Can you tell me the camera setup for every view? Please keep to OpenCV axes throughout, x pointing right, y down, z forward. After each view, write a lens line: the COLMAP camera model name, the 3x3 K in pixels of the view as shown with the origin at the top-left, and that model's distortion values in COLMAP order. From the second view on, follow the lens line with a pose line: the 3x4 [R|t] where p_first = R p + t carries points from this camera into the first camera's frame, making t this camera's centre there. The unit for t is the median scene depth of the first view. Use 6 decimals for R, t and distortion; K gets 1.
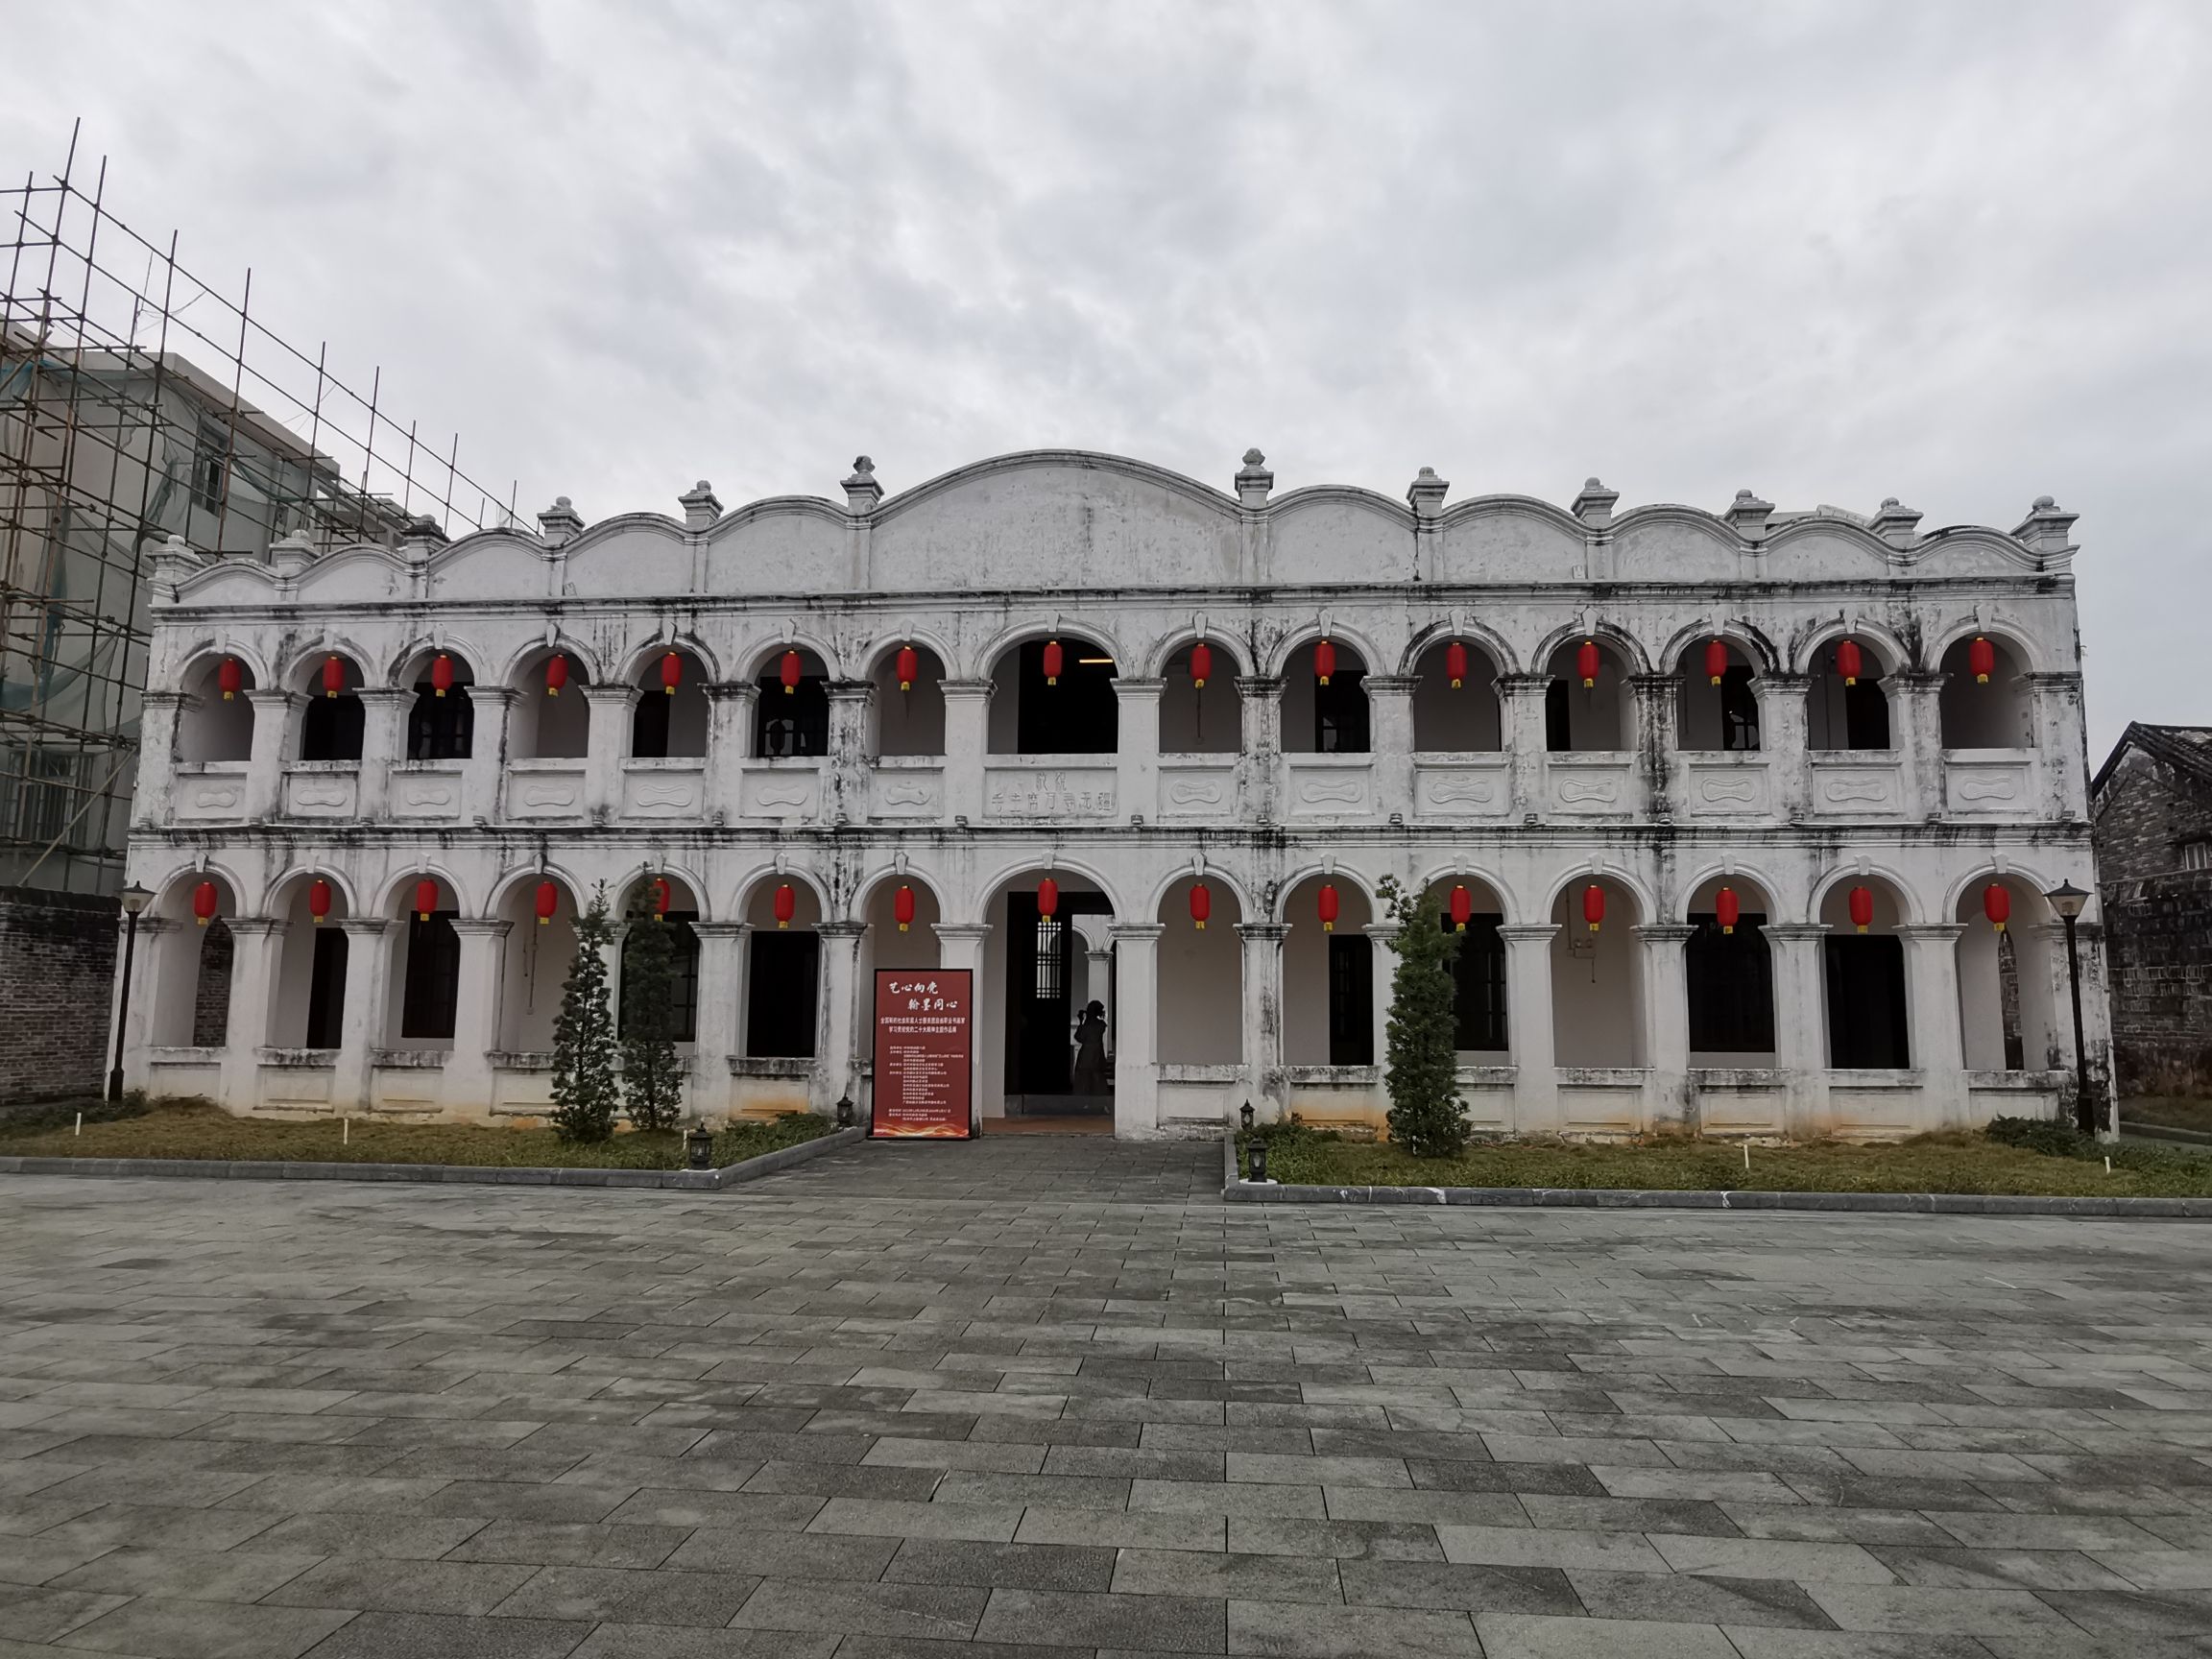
lens RADIAL K [[1359.9, 0, 1096.0], [0, 1359.9, 834.6], [0, 0, 1]] dist [-0.071013, 0.090956]
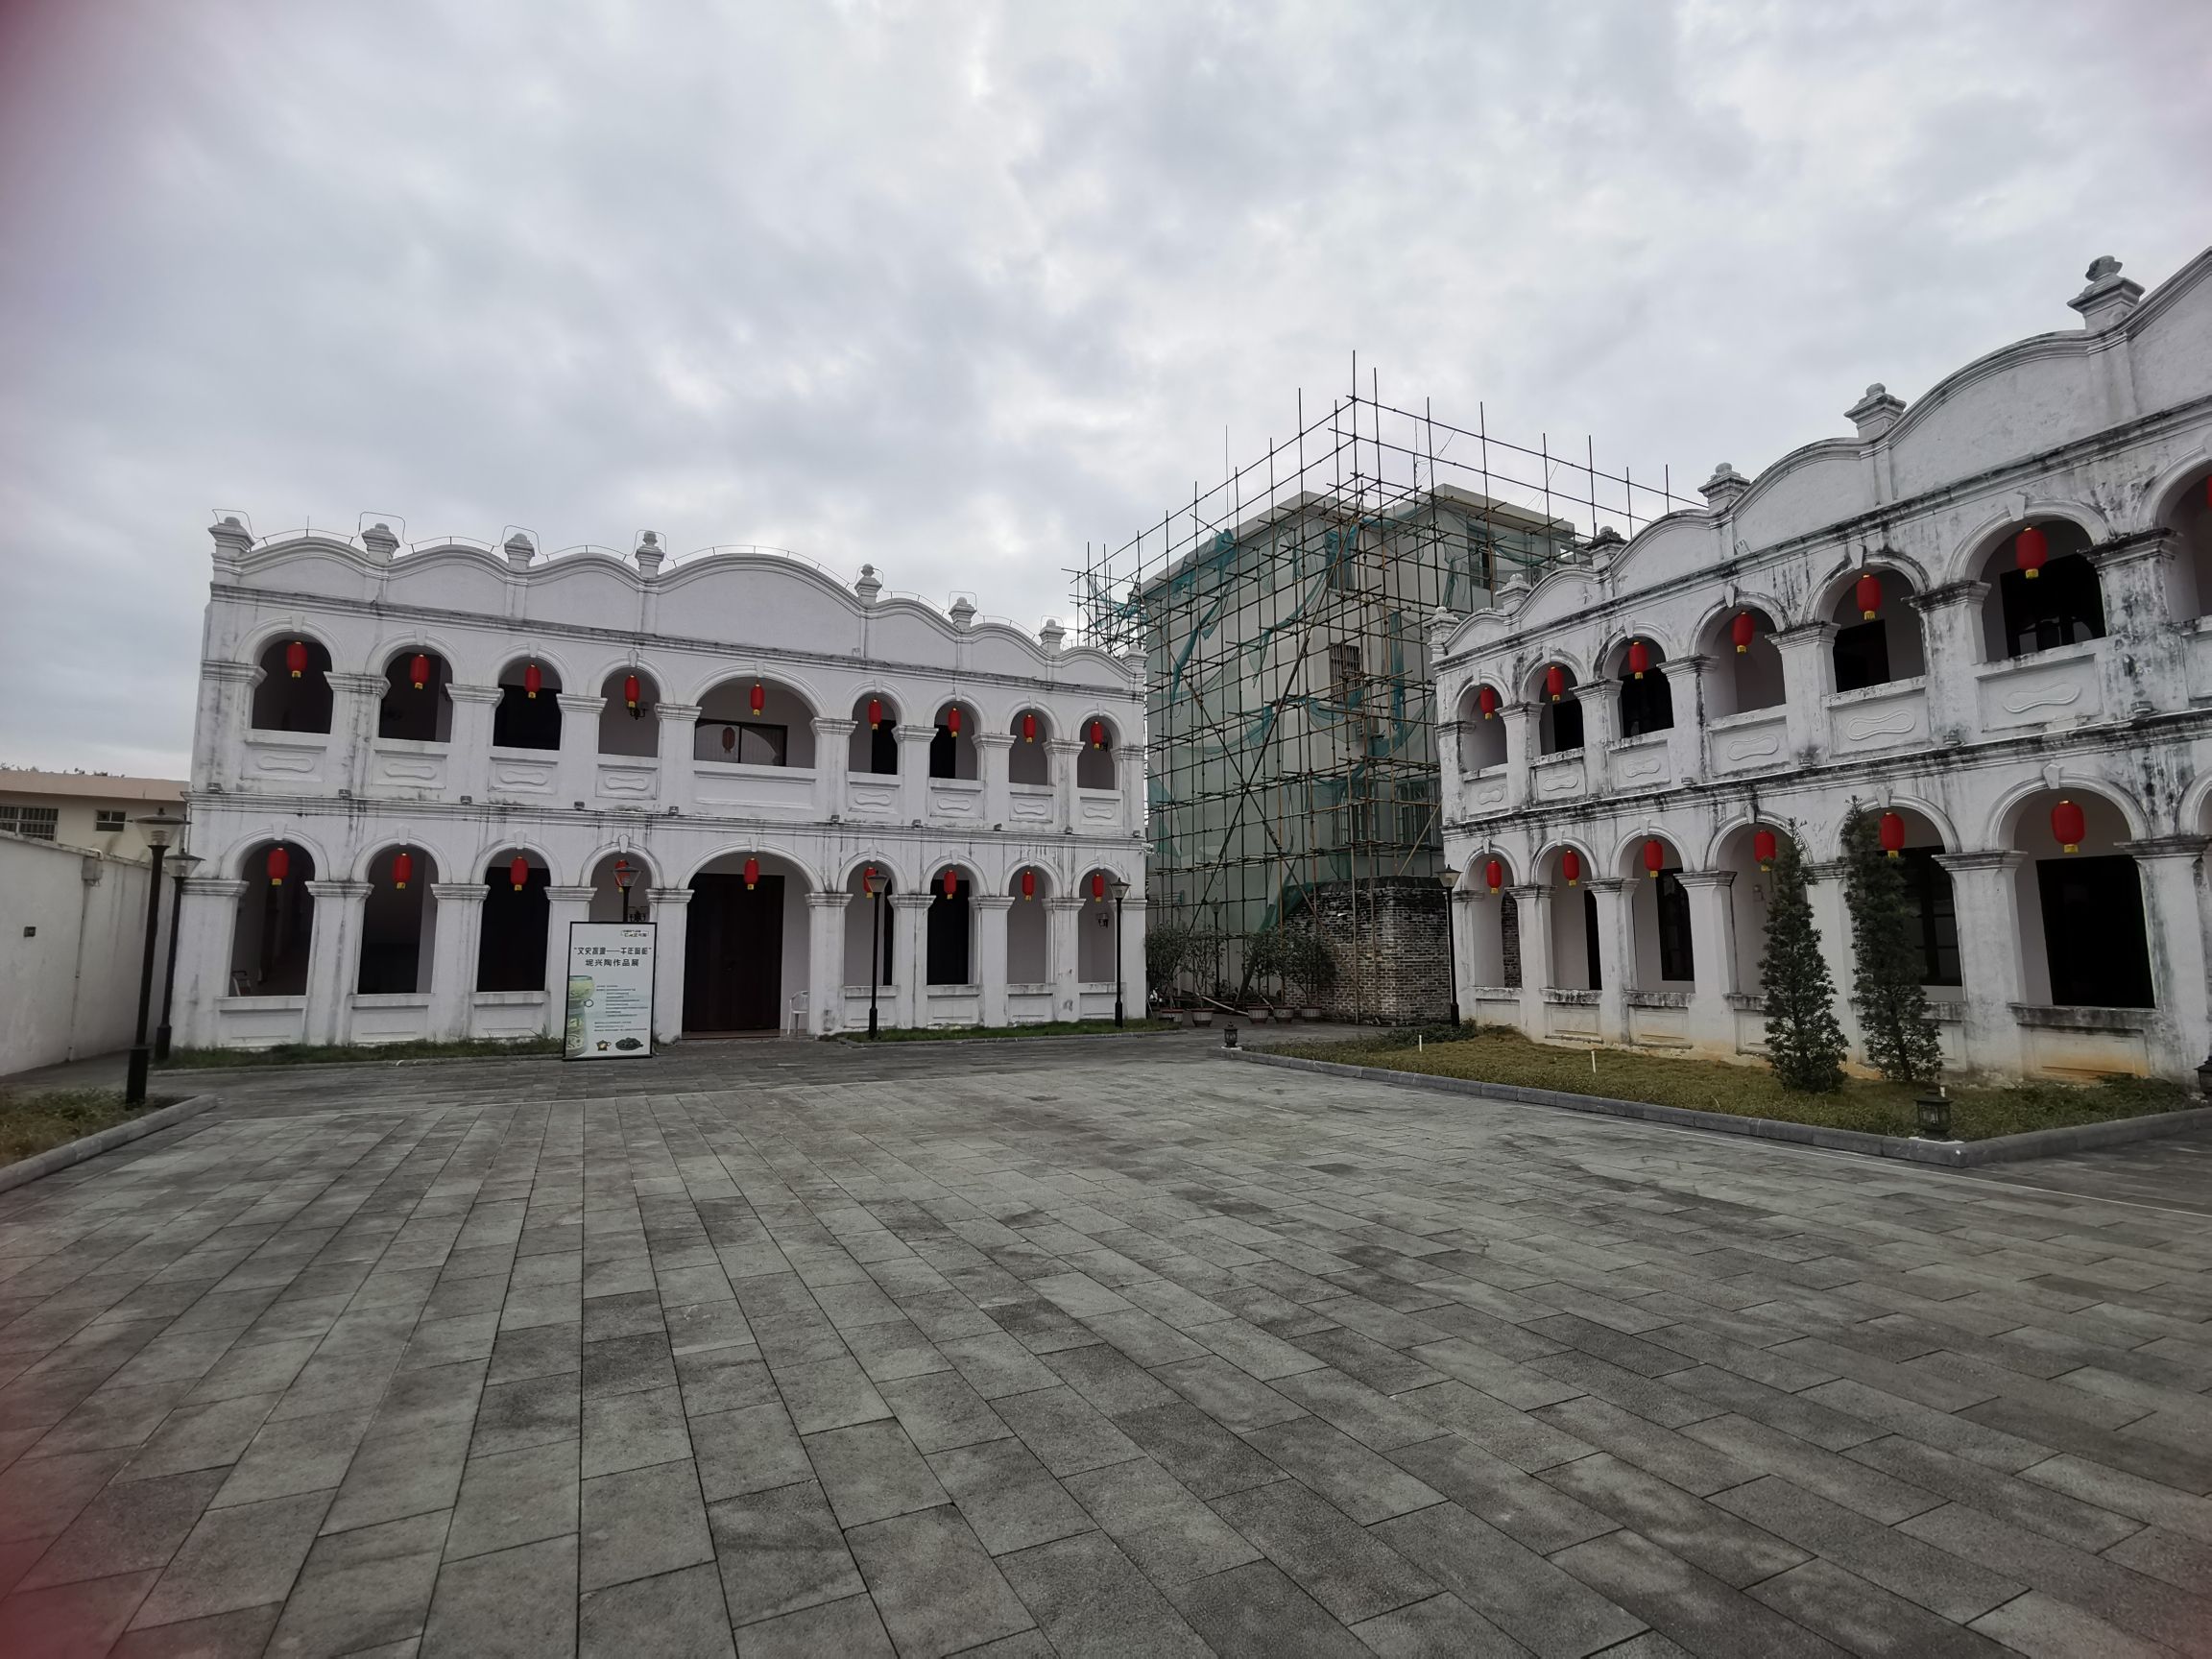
lens RADIAL K [[1055.9, 0, 1113.8], [0, 1055.9, 824.1], [0, 0, 1]] dist [-0.014397, 0.020897]
pose [[0.526679, -0.118024, -0.841831, 0.010678], [0.122137, 0.990546, -0.062461, 0.020205], [0.841244, -0.069921, 0.536115, 0.149605]]
